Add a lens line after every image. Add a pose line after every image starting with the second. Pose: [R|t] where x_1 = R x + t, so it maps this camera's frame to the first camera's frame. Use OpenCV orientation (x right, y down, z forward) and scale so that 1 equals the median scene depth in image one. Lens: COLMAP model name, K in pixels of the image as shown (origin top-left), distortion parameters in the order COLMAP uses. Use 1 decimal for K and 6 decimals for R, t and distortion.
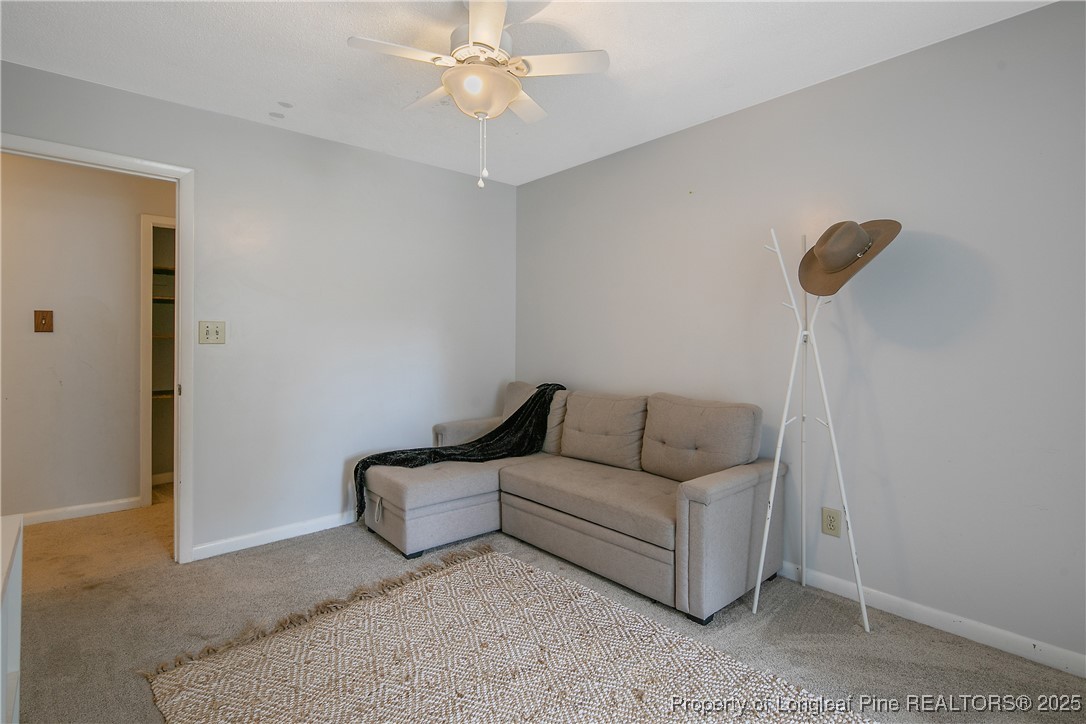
lens RADIAL K [[531.1, 0, 539.9], [0, 531.1, 338.8], [0, 0, 1]] dist [0.001660, -0.003778]
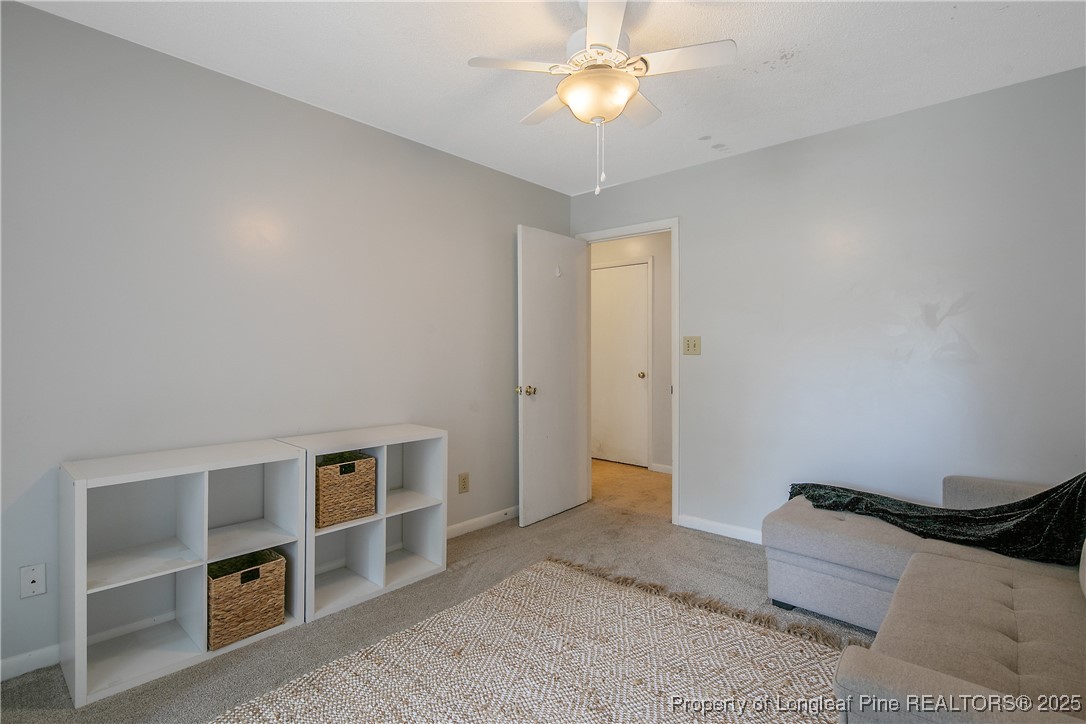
lens RADIAL K [[531.1, 0, 542.5], [0, 531.1, 357.2], [0, 0, 1]] dist [0.001660, -0.003778]
pose [[0.105014, 0.009374, -0.994427, 0.612935], [0.000987, 0.999954, 0.009531, 0.003361], [0.994470, -0.001982, 0.105000, 0.574694]]
